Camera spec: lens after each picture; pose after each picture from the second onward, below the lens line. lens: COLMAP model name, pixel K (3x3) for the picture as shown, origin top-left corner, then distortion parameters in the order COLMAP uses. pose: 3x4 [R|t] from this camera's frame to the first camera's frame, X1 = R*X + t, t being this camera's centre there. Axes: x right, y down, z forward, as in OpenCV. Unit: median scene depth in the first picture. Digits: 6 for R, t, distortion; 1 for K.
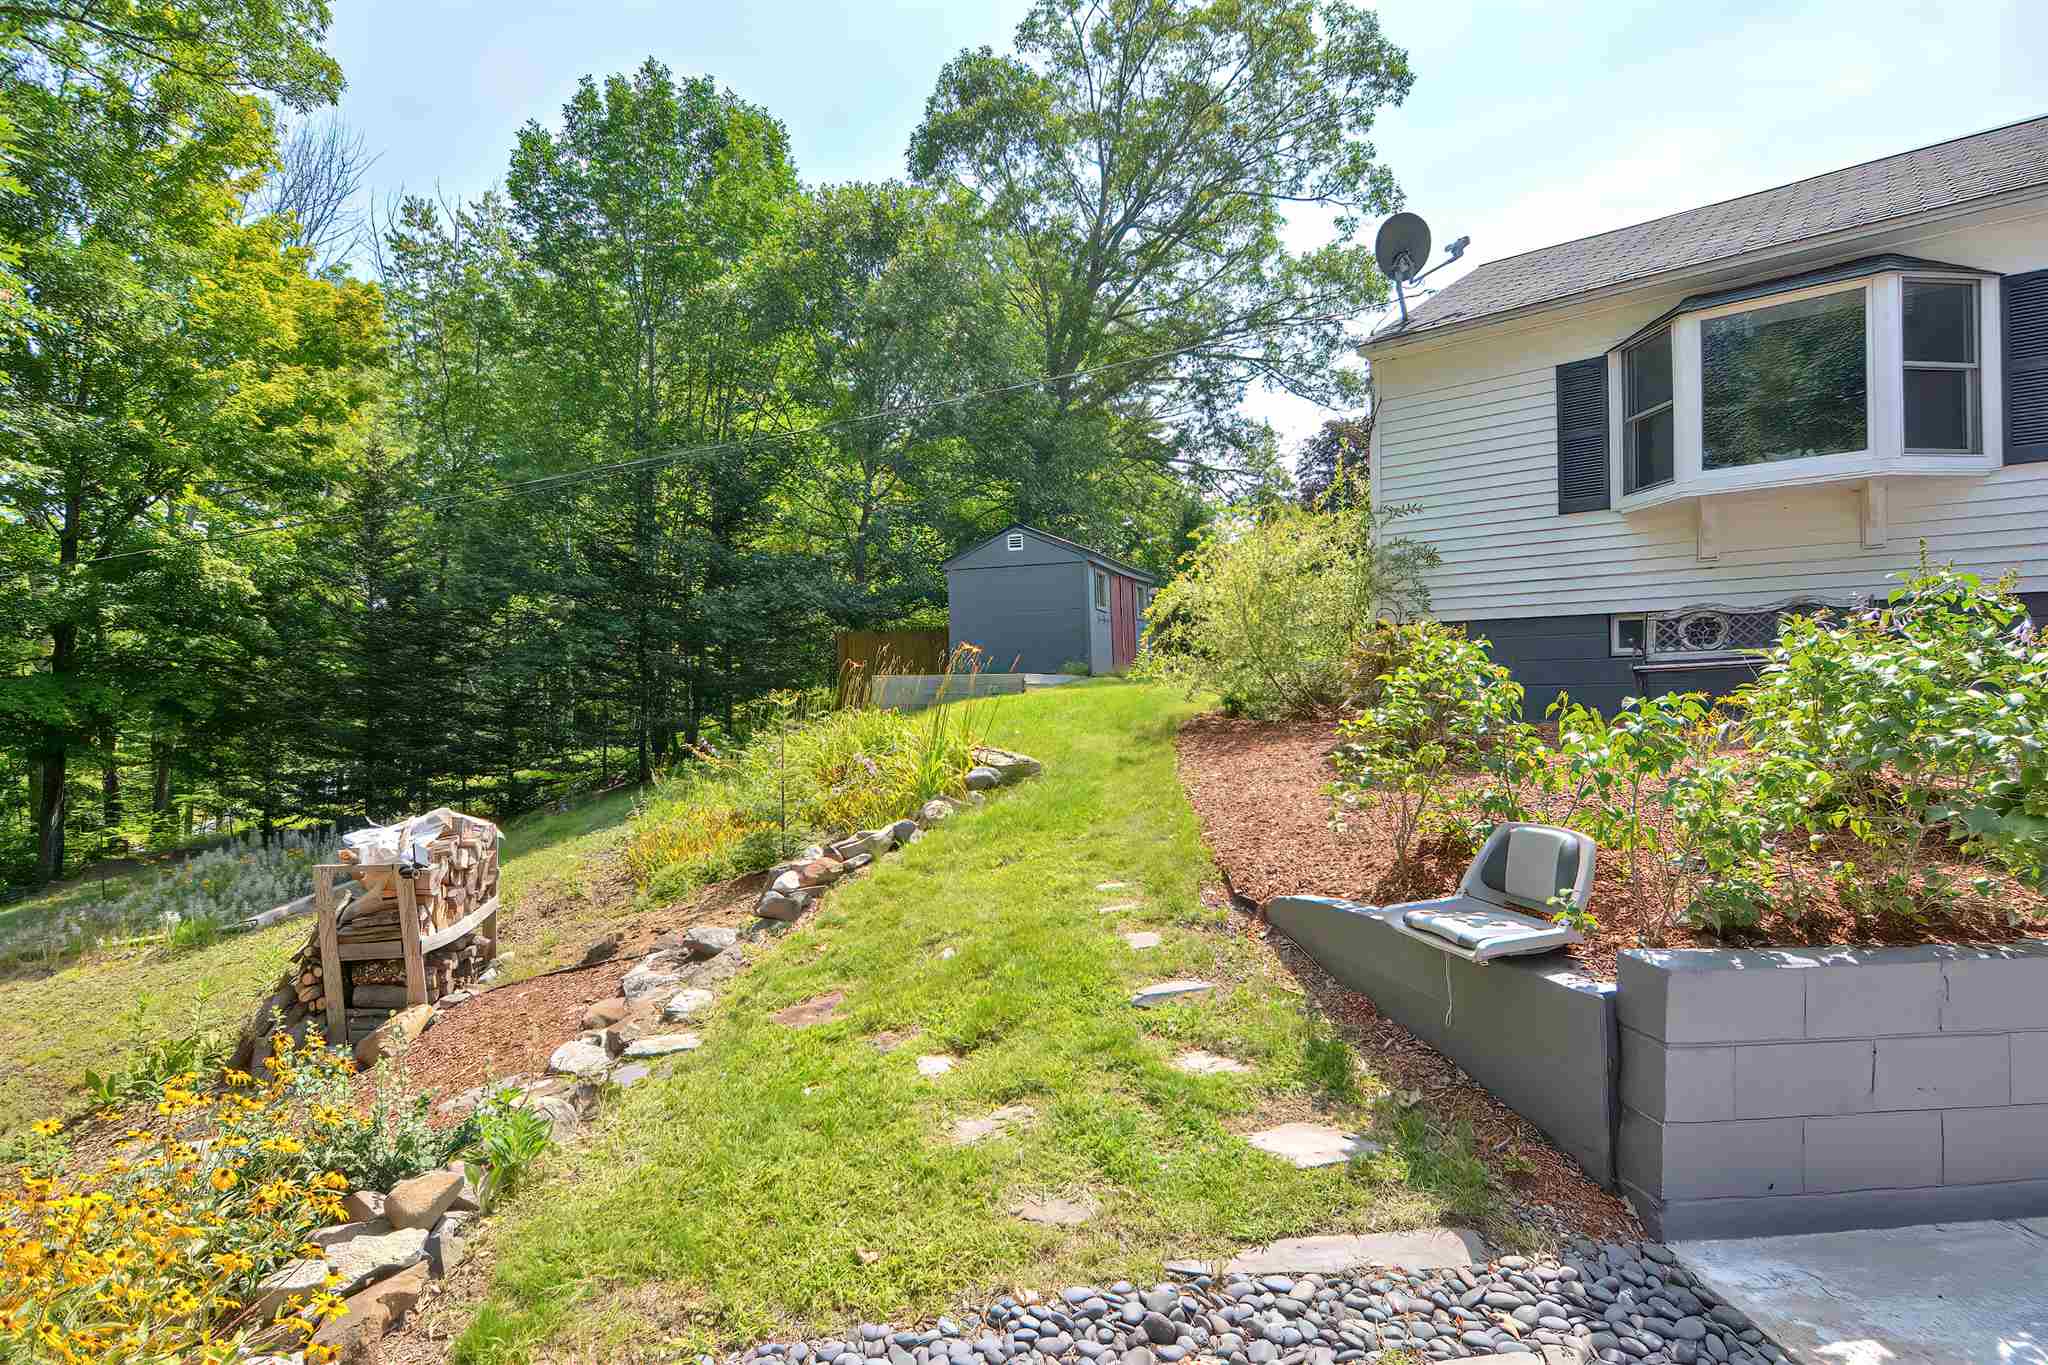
lens RADIAL K [[977.2, 0, 1024.0], [0, 977.2, 682.5], [0, 0, 1]] dist [-0.000303, -0.000349]
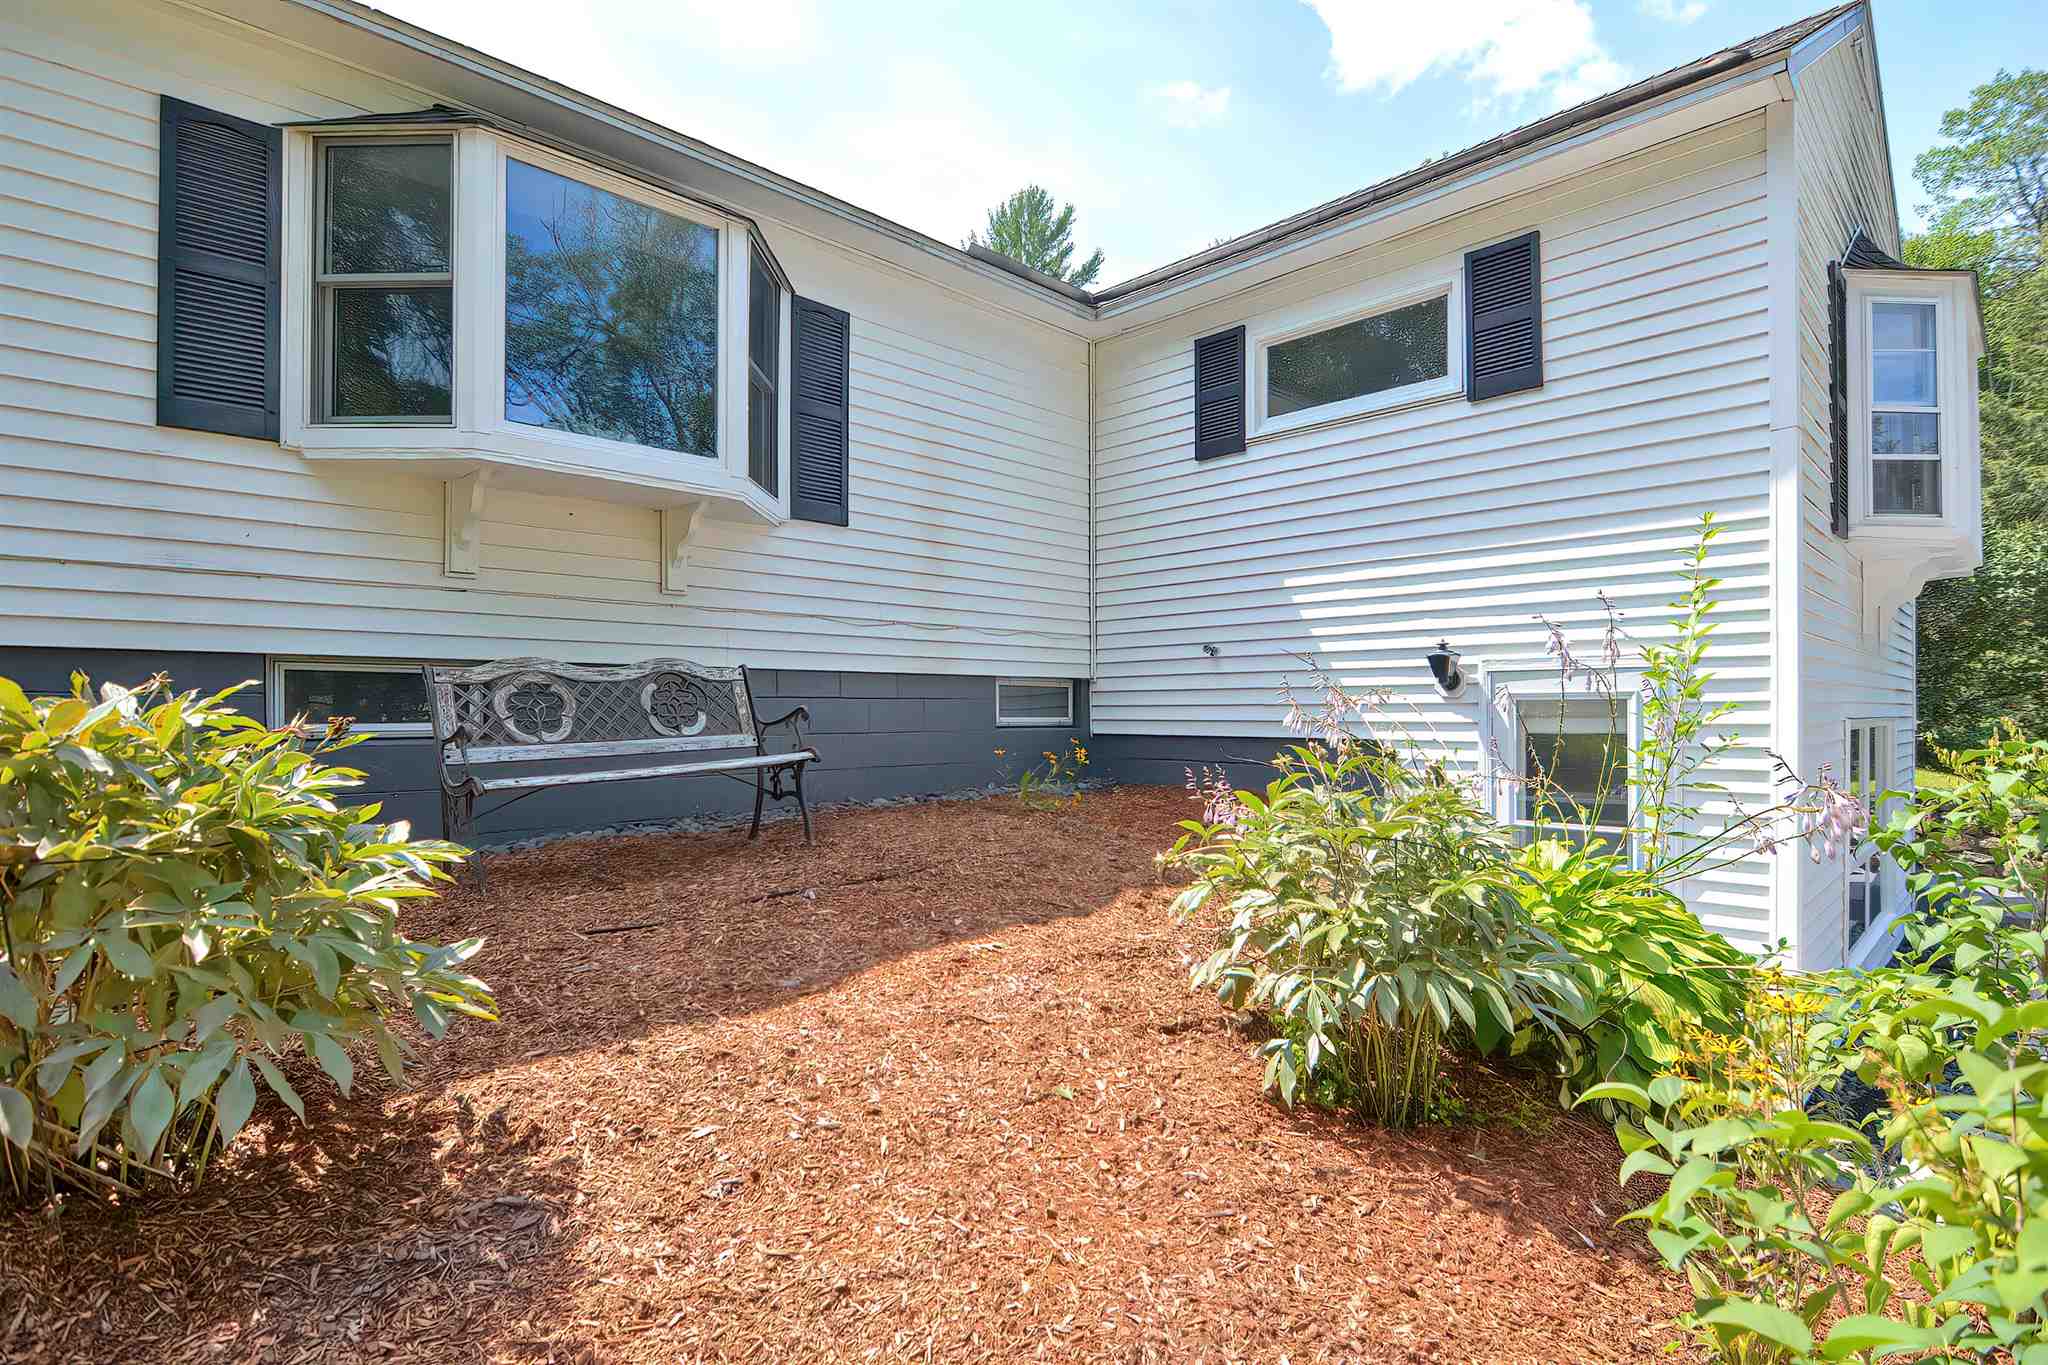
lens RADIAL K [[977.2, 0, 1024.0], [0, 977.2, 682.5], [0, 0, 1]] dist [-0.000303, -0.000349]
pose [[0.110694, 0.033439, 0.993292, 0.176379], [-0.006663, 0.999436, -0.032904, -0.048372], [-0.993832, -0.002977, 0.110855, 0.640241]]
